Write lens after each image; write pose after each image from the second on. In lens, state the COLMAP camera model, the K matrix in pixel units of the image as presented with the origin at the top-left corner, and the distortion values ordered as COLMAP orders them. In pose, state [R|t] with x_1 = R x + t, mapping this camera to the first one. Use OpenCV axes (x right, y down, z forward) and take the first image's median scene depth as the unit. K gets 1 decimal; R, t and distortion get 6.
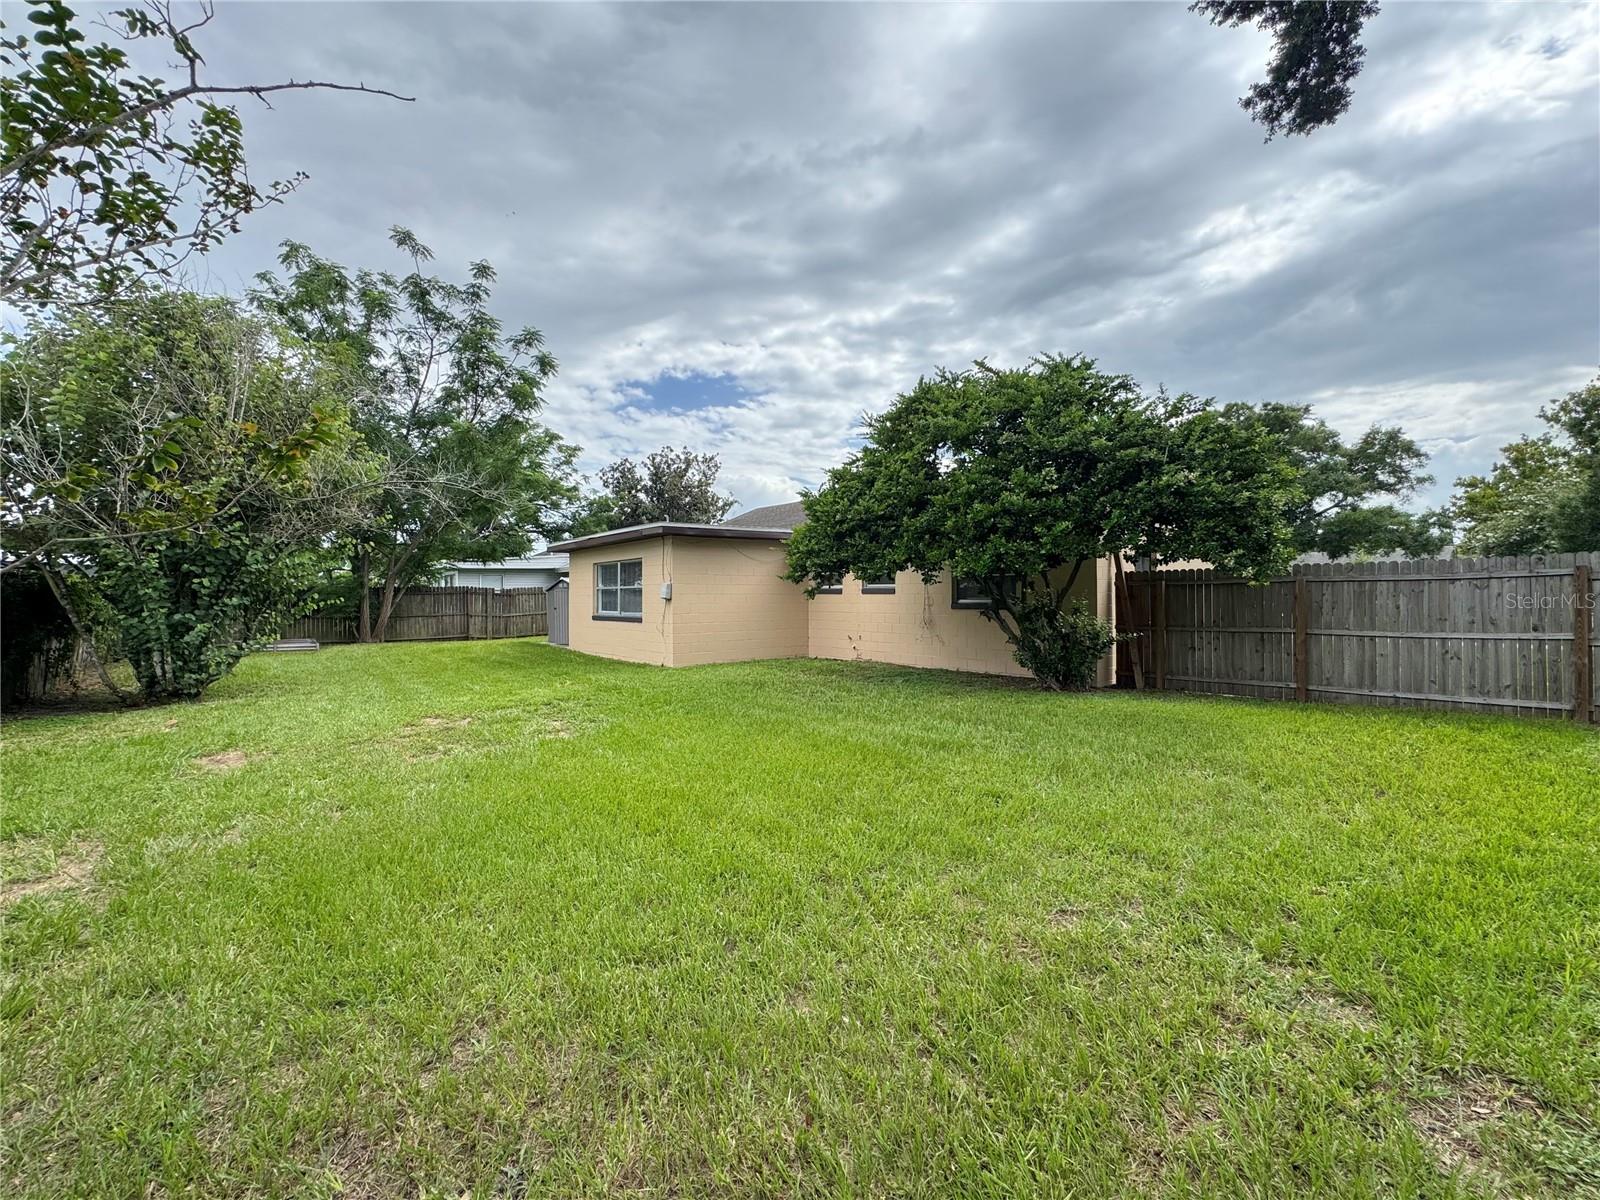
lens RADIAL K [[636.1, 0, 802.0], [0, 636.1, 599.3], [0, 0, 1]] dist [-0.003896, 0.000204]
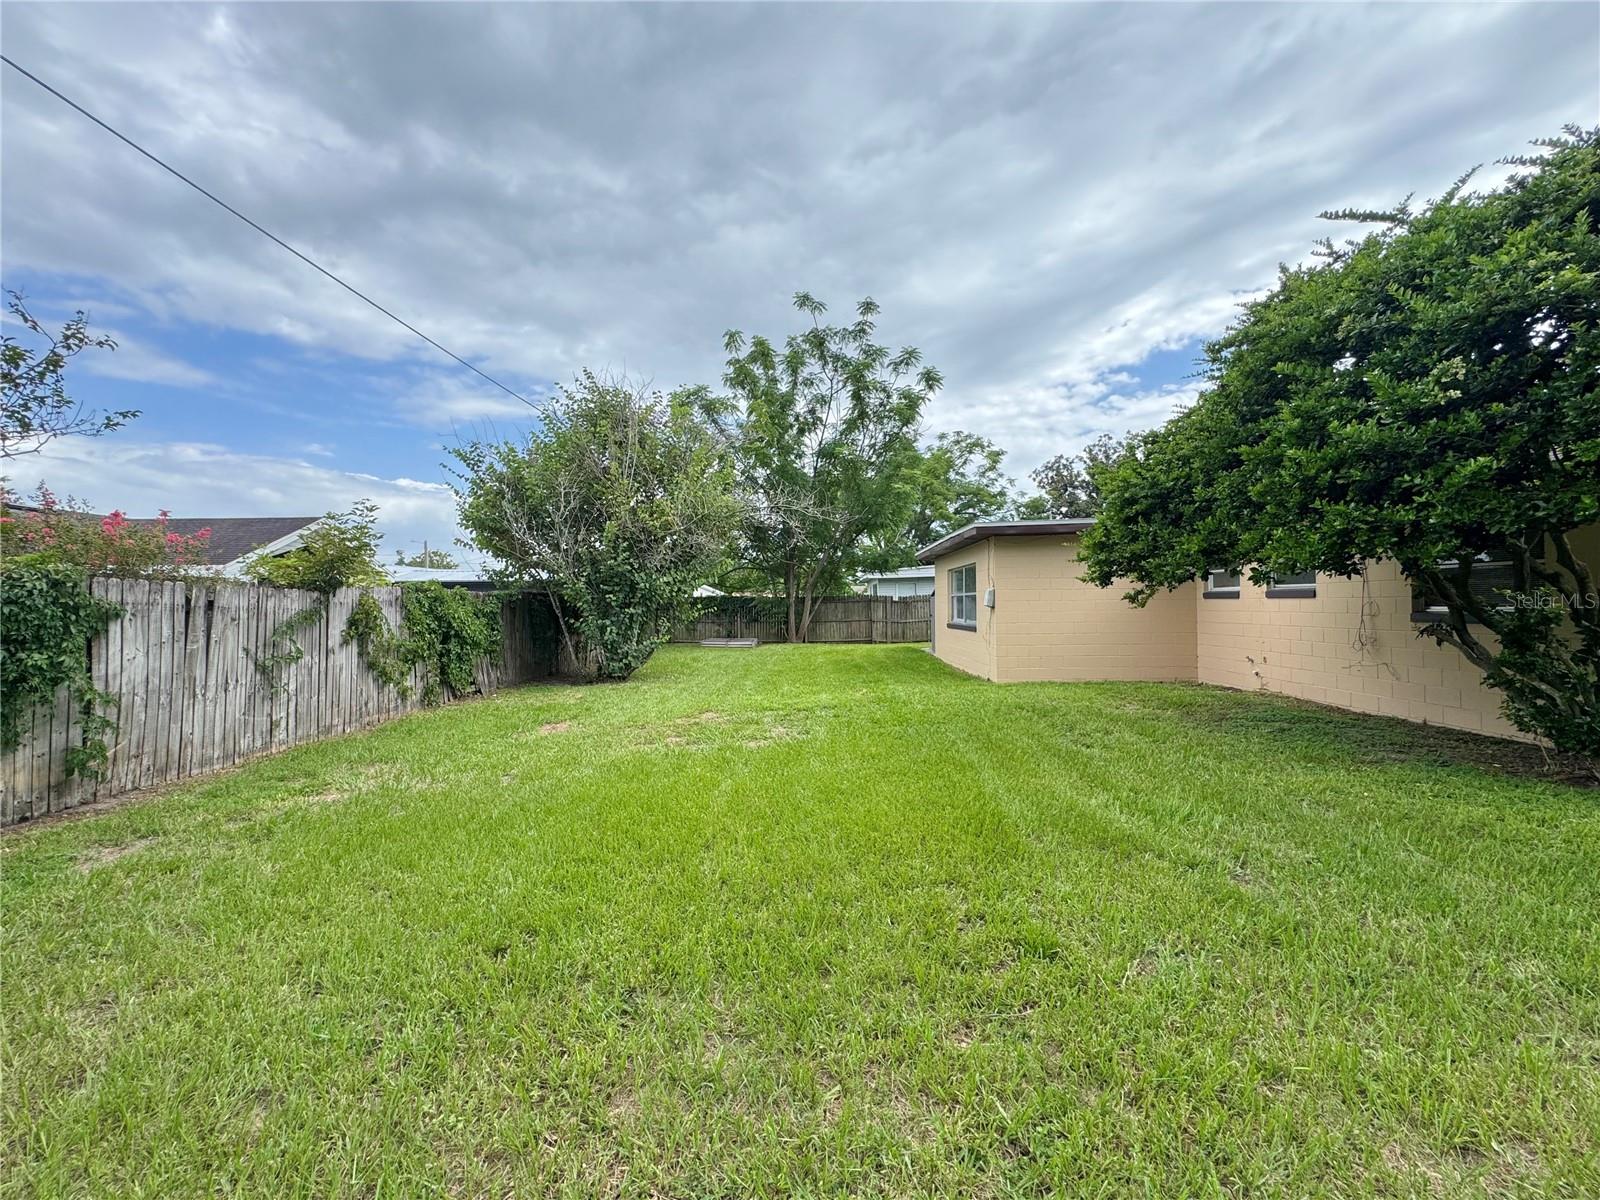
lens RADIAL K [[640.6, 0, 800.0], [0, 640.6, 600.0], [0, 0, 1]] dist [0.019347, 0.000086]
pose [[0.758926, -0.009925, -0.651102, 0.126131], [0.005422, 0.999945, -0.008923, -0.002328], [0.651155, 0.003242, 0.758938, 0.081907]]
